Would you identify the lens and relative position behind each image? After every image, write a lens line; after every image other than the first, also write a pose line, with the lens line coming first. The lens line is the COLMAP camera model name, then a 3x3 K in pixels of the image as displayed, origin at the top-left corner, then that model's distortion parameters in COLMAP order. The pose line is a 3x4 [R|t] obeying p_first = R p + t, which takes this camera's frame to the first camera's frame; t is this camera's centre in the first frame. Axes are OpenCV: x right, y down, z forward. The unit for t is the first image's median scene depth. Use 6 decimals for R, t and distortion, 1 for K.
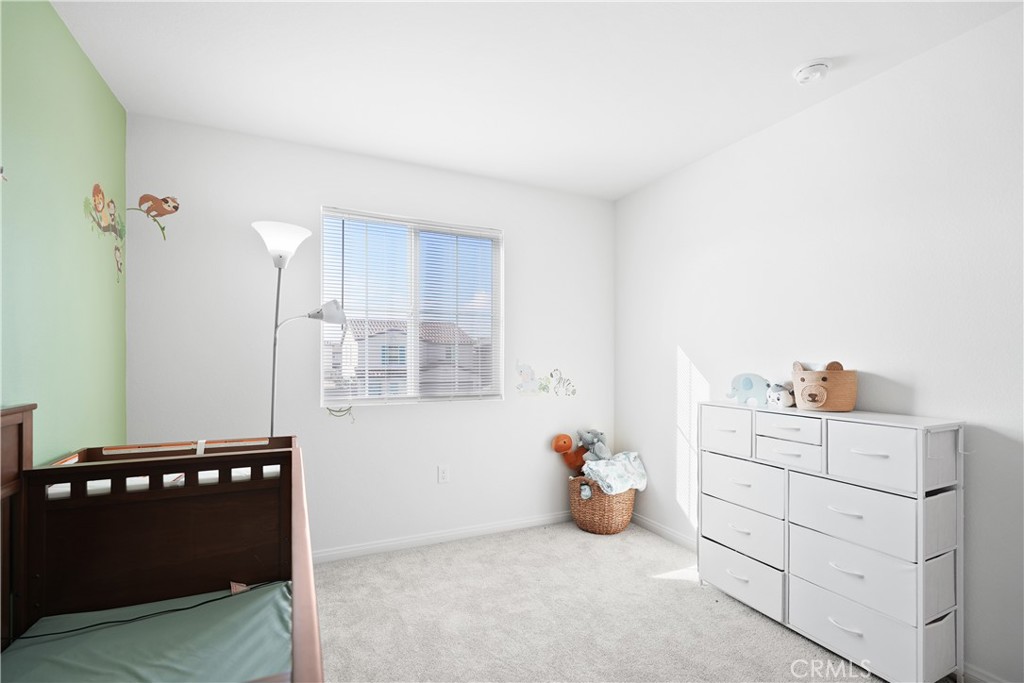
lens RADIAL K [[462.2, 0, 515.9], [0, 462.2, 353.9], [0, 0, 1]] dist [-0.001302, 0.000322]
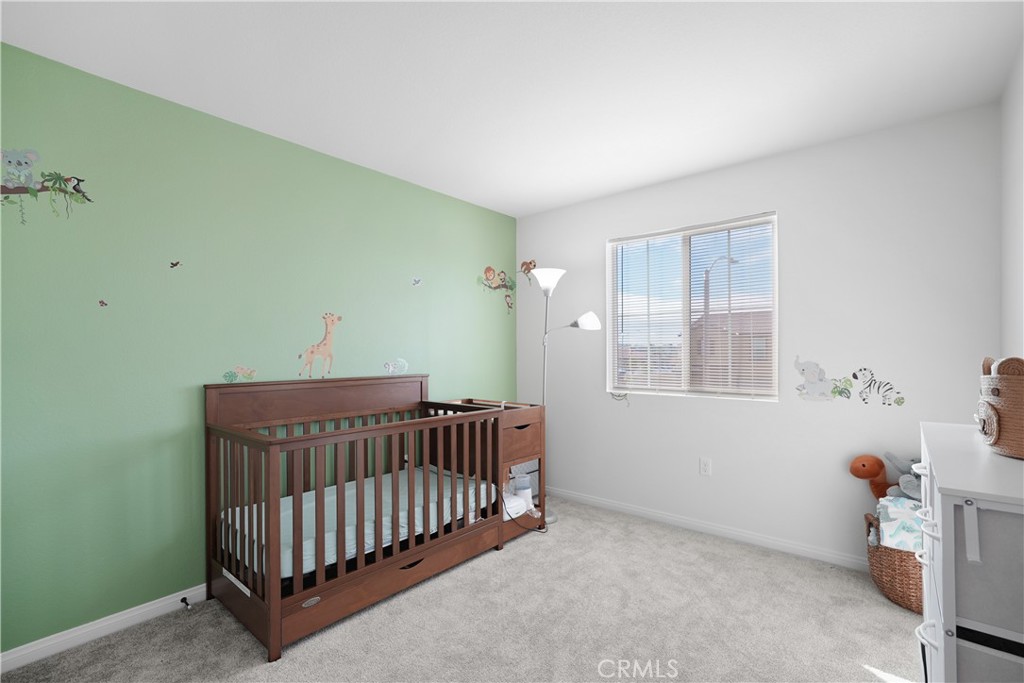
lens RADIAL K [[462.2, 0, 515.9], [0, 462.2, 353.9], [0, 0, 1]] dist [-0.001302, 0.000322]
pose [[0.409765, -0.005496, -0.912174, 0.605532], [0.011960, 0.999928, -0.000652, 0.003651], [0.912113, -0.010643, 0.409802, 0.195671]]
